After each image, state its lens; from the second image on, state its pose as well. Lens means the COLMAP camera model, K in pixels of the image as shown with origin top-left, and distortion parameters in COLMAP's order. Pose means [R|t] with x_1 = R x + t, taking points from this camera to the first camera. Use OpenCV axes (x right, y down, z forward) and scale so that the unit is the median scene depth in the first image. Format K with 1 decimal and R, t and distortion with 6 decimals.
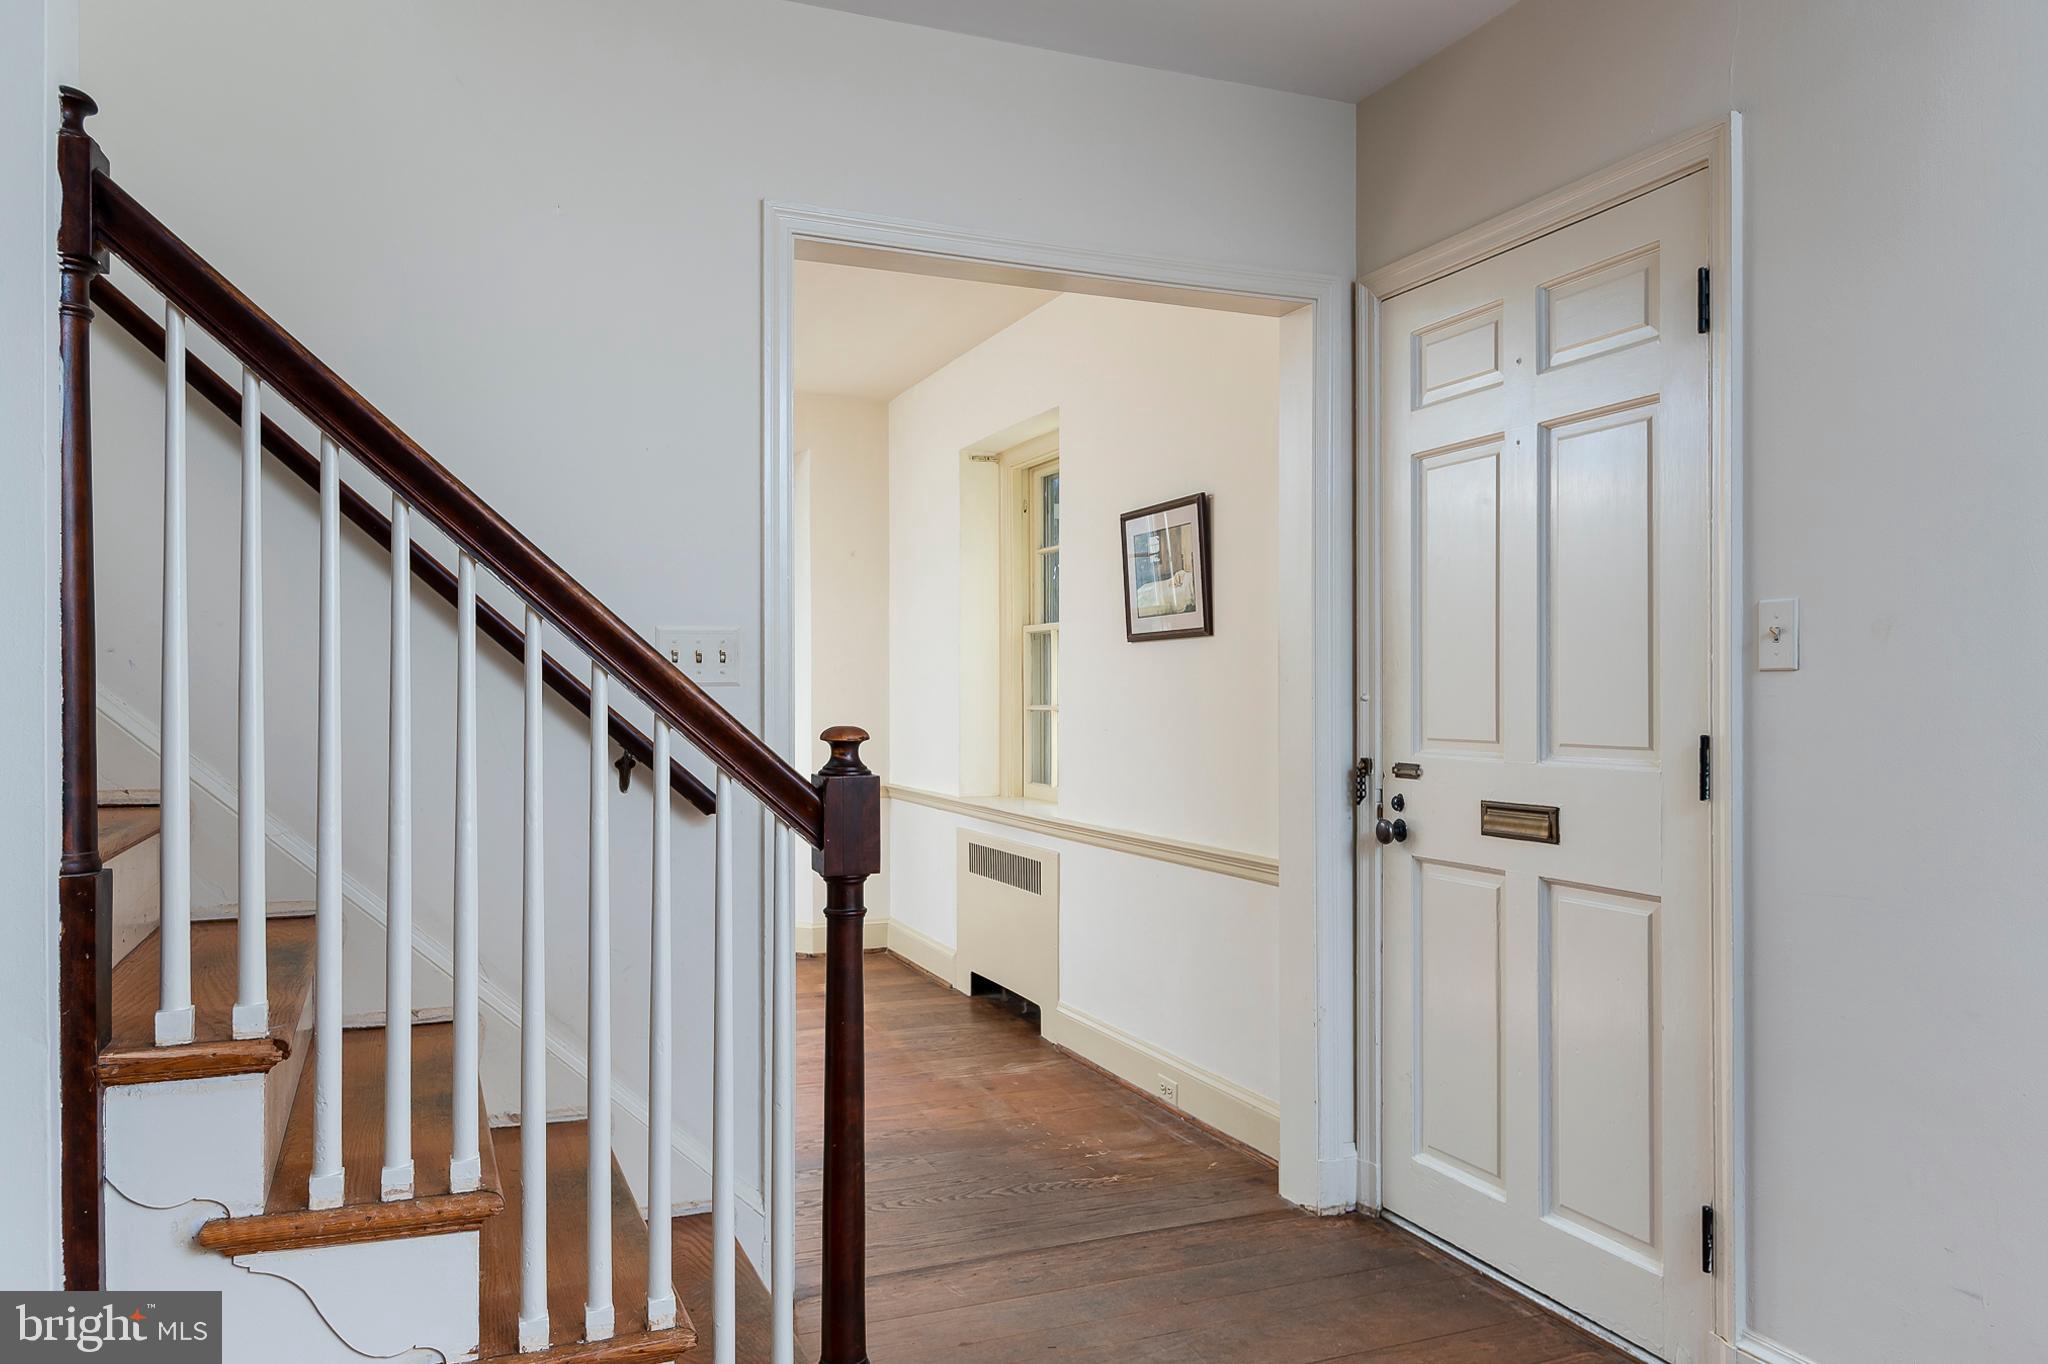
lens RADIAL K [[1429.9, 0, 1024.6], [0, 1429.9, 680.3], [0, 0, 1]] dist [0.004940, 0.000032]
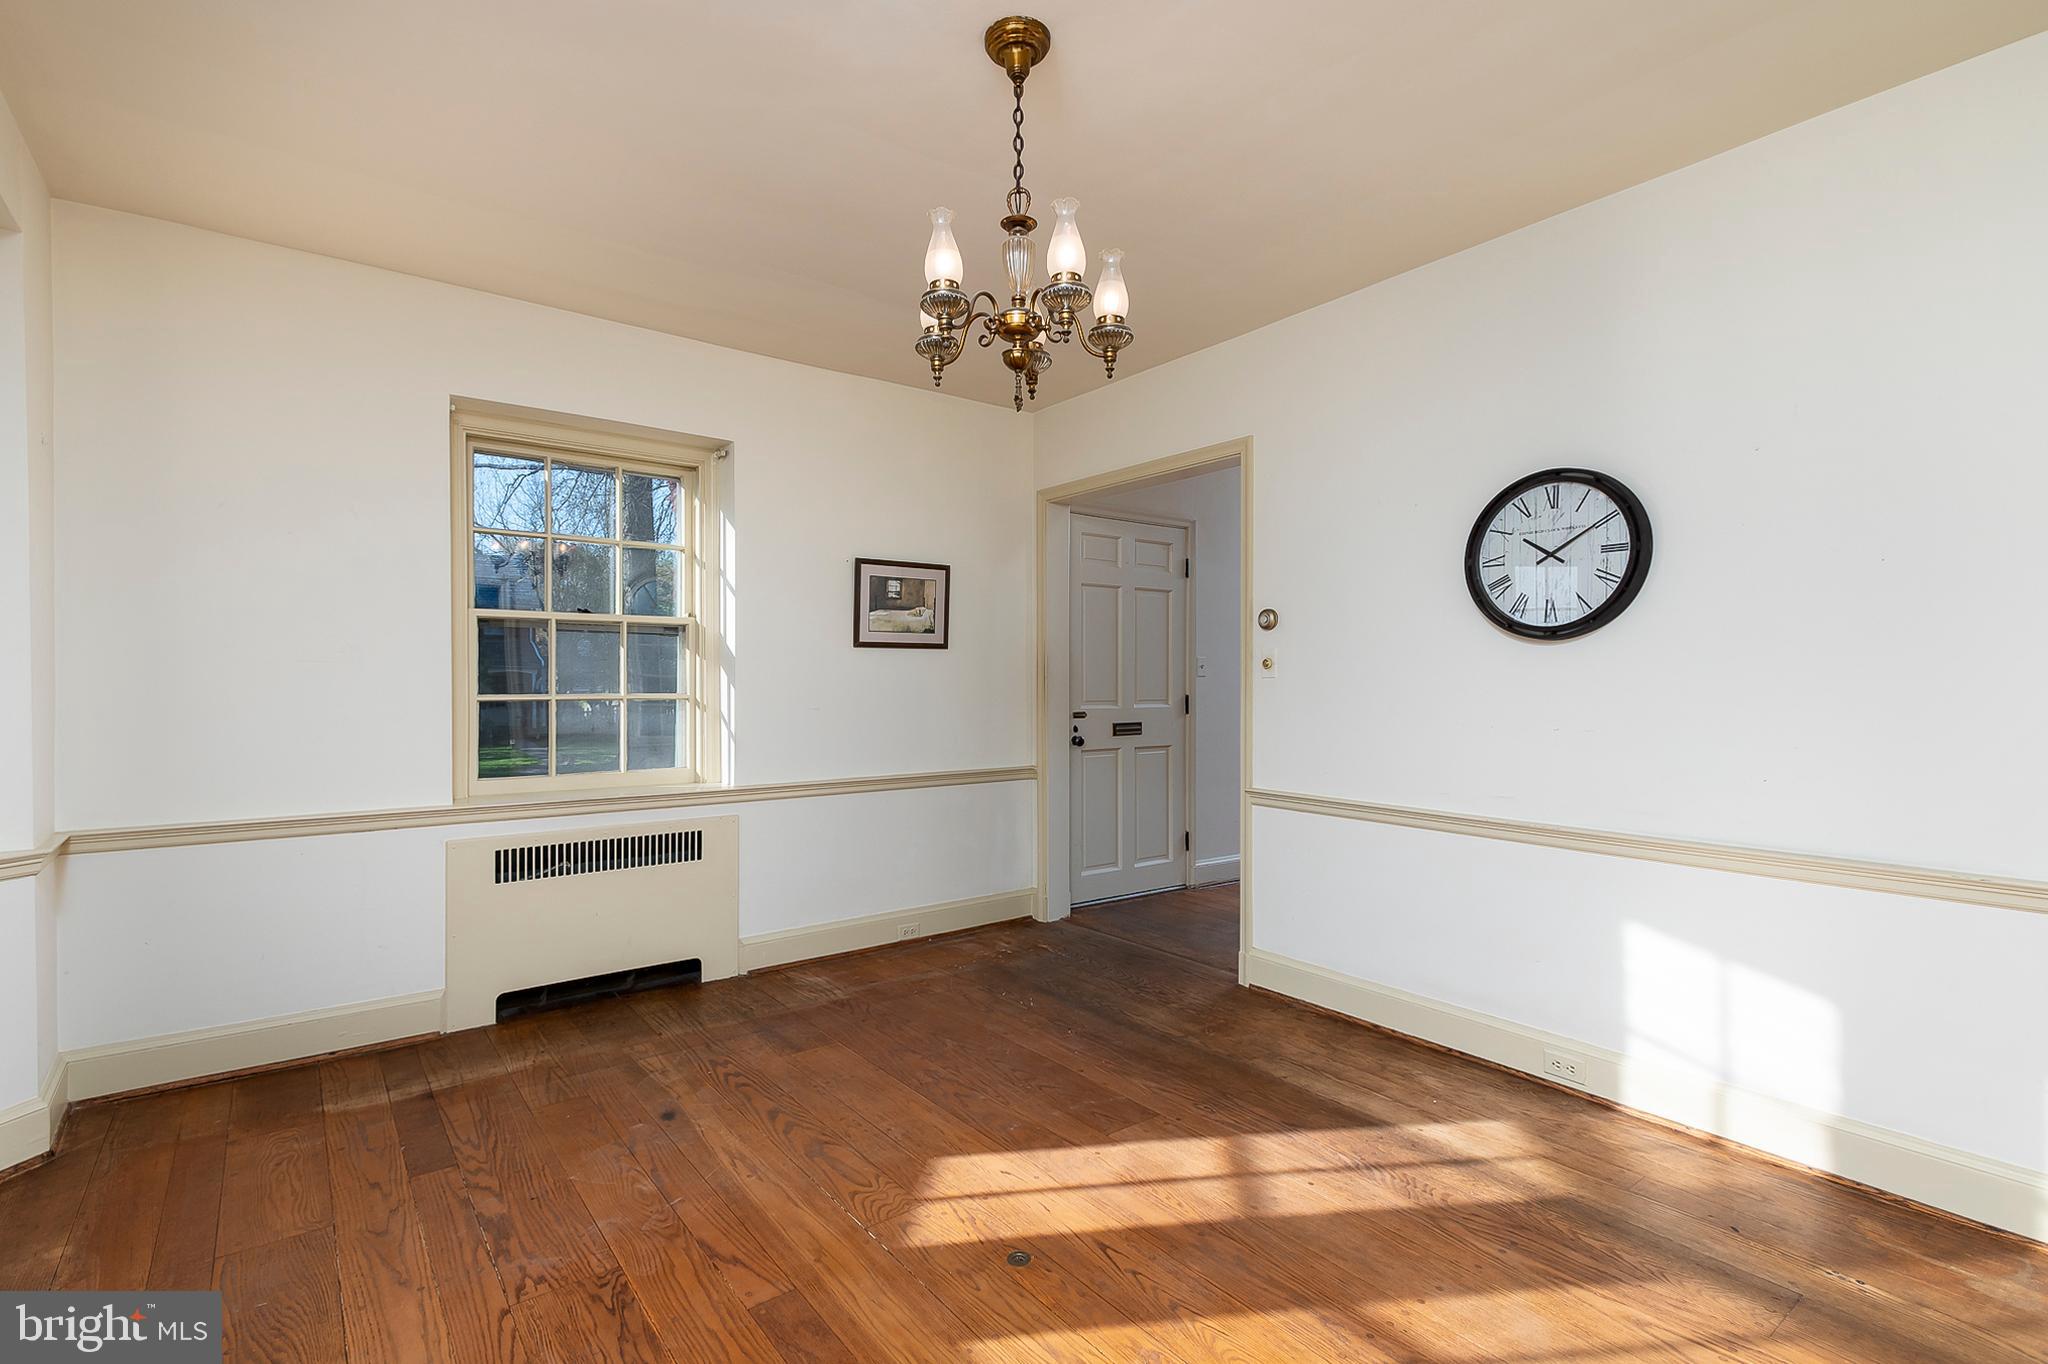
lens RADIAL K [[955.2, 0, 1014.2], [0, 955.2, 691.7], [0, 0, 1]] dist [0.033651, -0.003121]
pose [[-0.243425, -0.004187, 0.969911, -1.359782], [-0.005702, 0.999980, 0.002886, 0.022153], [-0.969903, -0.004828, -0.243443, 1.624443]]
